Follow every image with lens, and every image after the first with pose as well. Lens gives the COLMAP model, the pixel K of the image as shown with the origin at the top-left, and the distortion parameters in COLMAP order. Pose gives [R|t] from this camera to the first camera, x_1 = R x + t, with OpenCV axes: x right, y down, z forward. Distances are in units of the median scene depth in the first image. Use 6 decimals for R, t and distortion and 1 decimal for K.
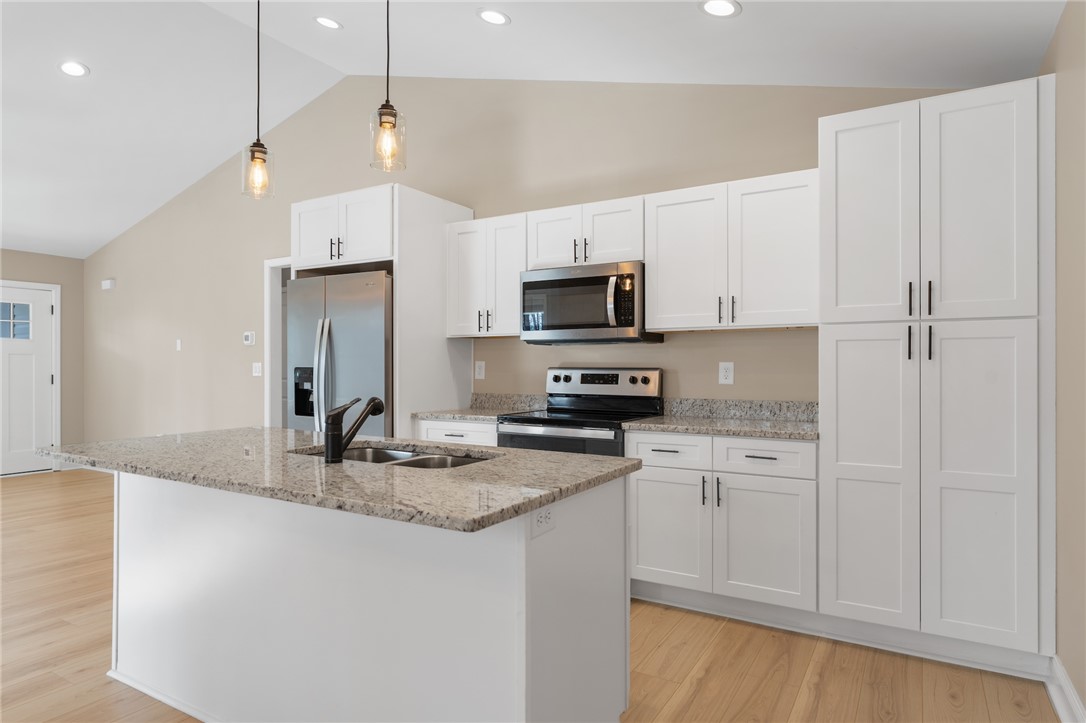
lens RADIAL K [[644.1, 0, 543.0], [0, 644.1, 361.5], [0, 0, 1]] dist [0.000718, 0.000036]
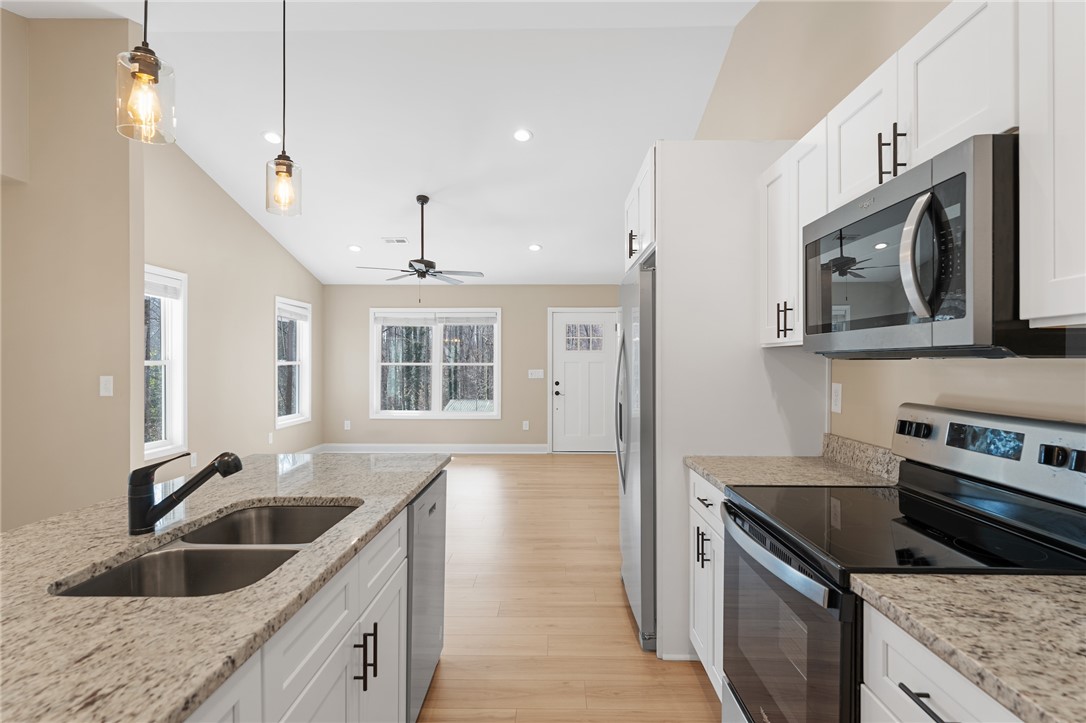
lens RADIAL K [[582.2, 0, 543.0], [0, 582.2, 361.5], [0, 0, 1]] dist [-0.015886, -0.000112]
pose [[0.498076, -0.004195, -0.867123, 0.303541], [0.009227, 0.999957, 0.000463, -0.030004], [0.867084, -0.008231, 0.498094, 0.618631]]
